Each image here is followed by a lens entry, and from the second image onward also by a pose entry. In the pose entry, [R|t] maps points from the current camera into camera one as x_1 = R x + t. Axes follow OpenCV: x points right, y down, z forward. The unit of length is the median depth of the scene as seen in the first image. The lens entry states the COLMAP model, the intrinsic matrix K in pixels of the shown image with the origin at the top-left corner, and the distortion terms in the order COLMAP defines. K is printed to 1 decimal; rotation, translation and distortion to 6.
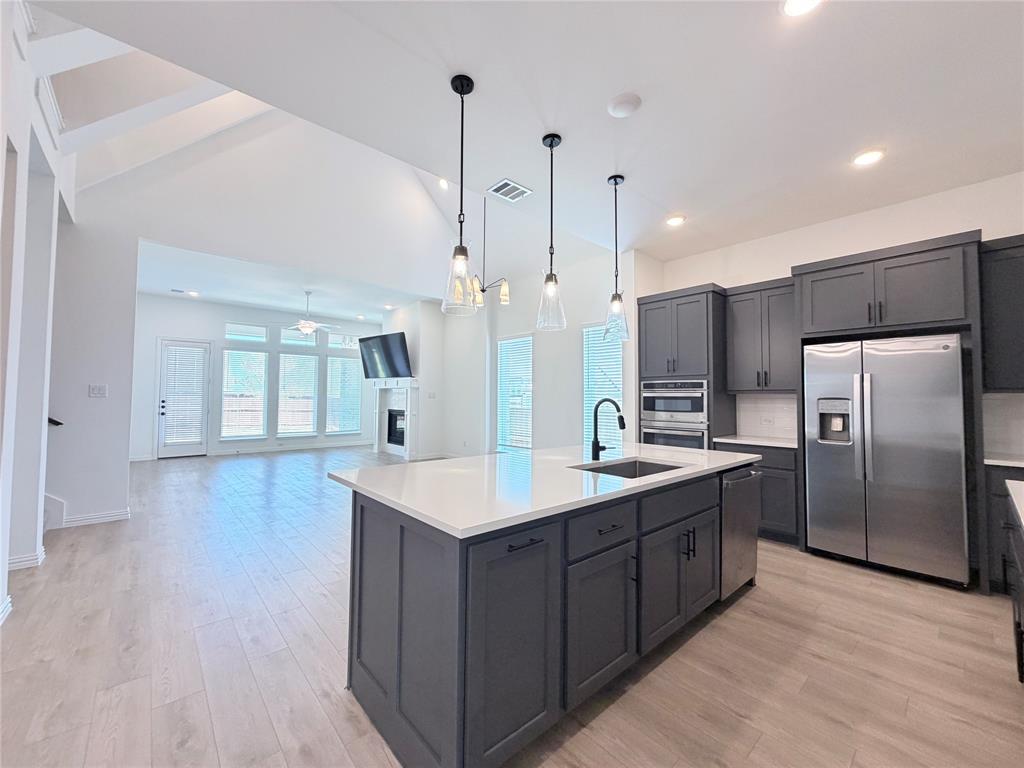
lens RADIAL K [[409.5, 0, 509.8], [0, 409.5, 382.7], [0, 0, 1]] dist [-0.000182, 0.000235]
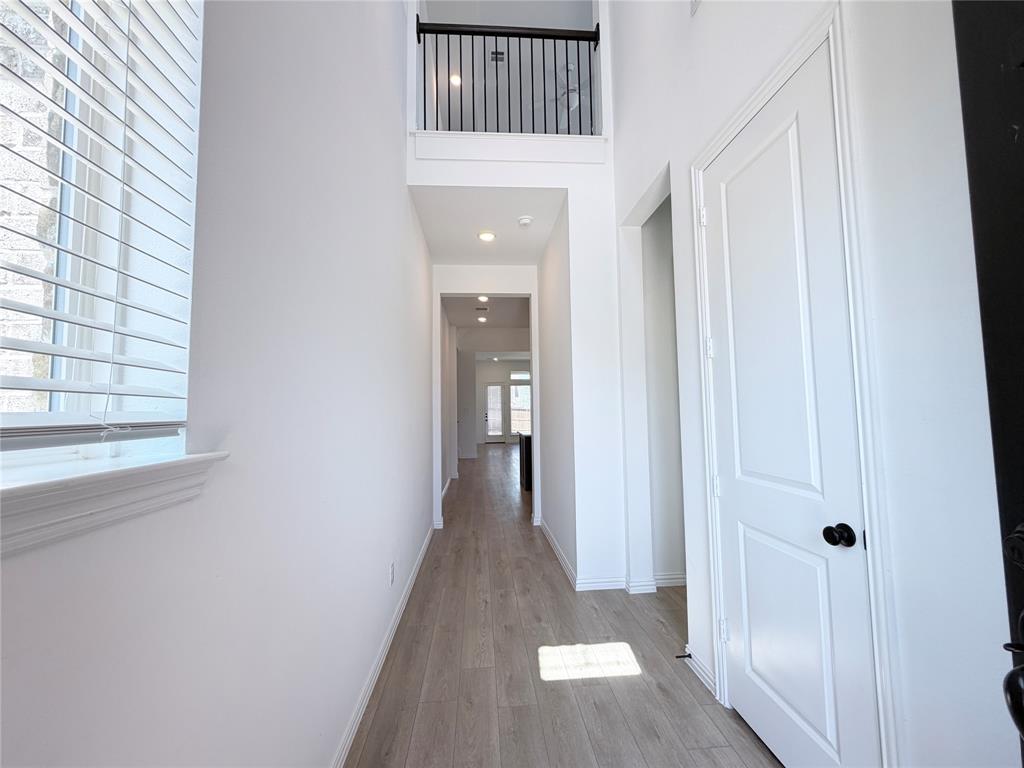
lens RADIAL K [[409.5, 0, 509.8], [0, 409.5, 382.7], [0, 0, 1]] dist [-0.000182, 0.000235]
pose [[0.796272, -0.060207, -0.601936, 0.200606], [0.043608, 0.998159, -0.042151, -0.007901], [0.603365, 0.007315, 0.797431, -0.230072]]
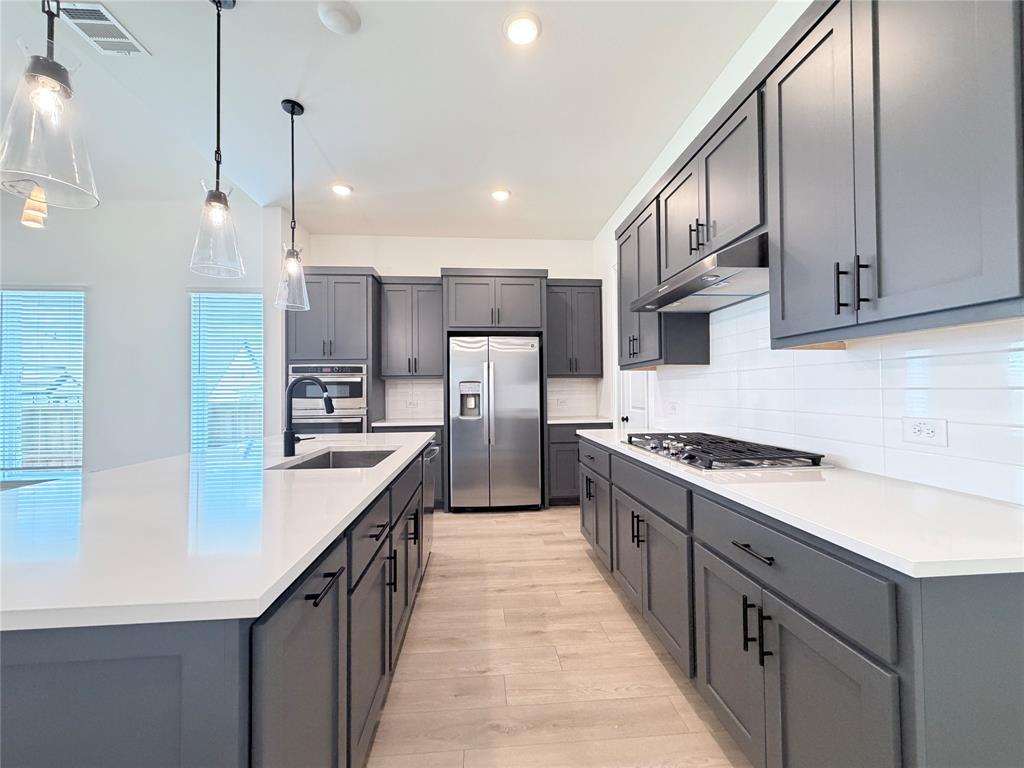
lens RADIAL K [[409.5, 0, 509.8], [0, 409.5, 382.7], [0, 0, 1]] dist [-0.000182, 0.000235]
pose [[0.598767, 0.004728, 0.800910, -0.129548], [-0.015995, 0.999854, 0.006055, 0.032951], [-0.800764, -0.016436, 0.598755, 0.174801]]
